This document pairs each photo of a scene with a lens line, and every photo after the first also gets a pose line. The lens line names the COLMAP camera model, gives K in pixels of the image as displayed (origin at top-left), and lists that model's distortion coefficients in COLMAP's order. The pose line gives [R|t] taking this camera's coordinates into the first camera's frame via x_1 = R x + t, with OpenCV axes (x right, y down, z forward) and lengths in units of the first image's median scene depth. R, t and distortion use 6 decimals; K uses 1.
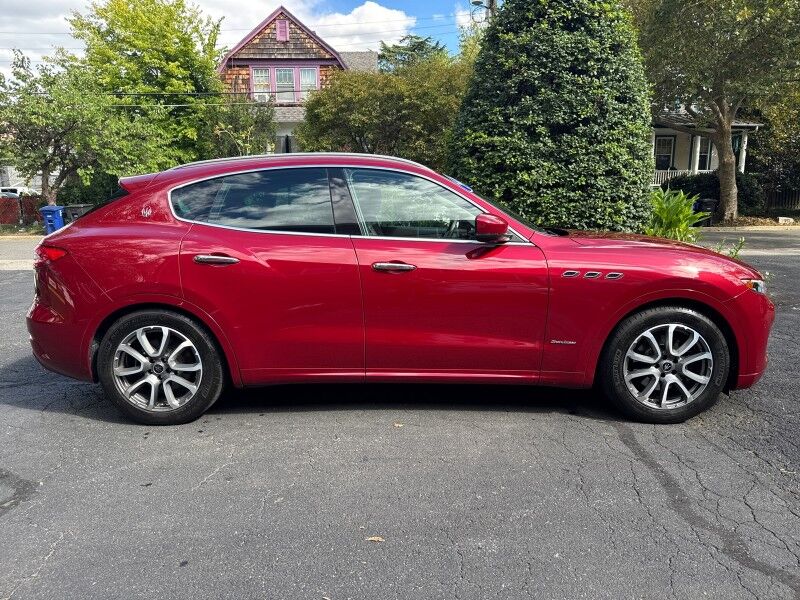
lens RADIAL K [[568.3, 0, 400.0], [0, 568.3, 300.0], [0, 0, 1]] dist [-0.000330, -0.033298]
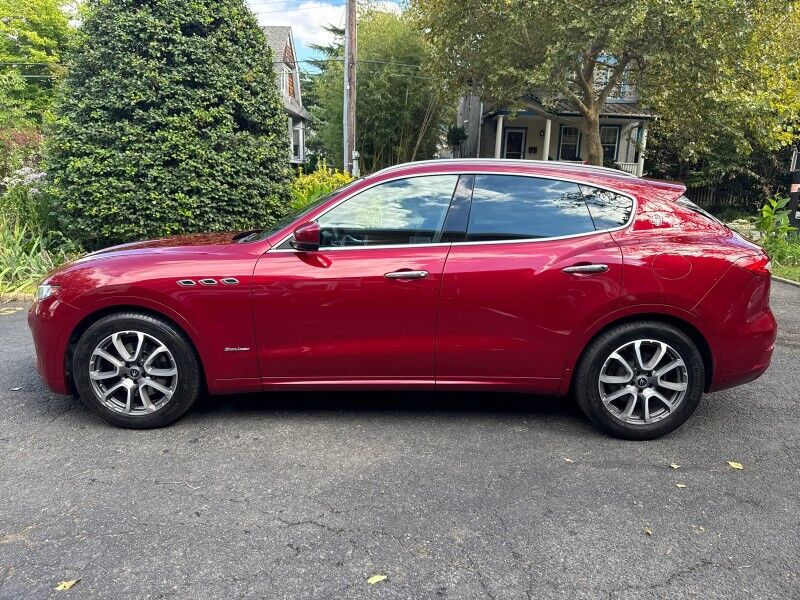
lens RADIAL K [[573.4, 0, 399.4], [0, 573.4, 303.1], [0, 0, 1]] dist [0.030025, -0.034179]
pose [[0.996994, 0.004805, -0.077327, 0.124701], [-0.005497, 0.999947, -0.008741, 0.002563], [0.077281, 0.009140, 0.996967, 0.013011]]
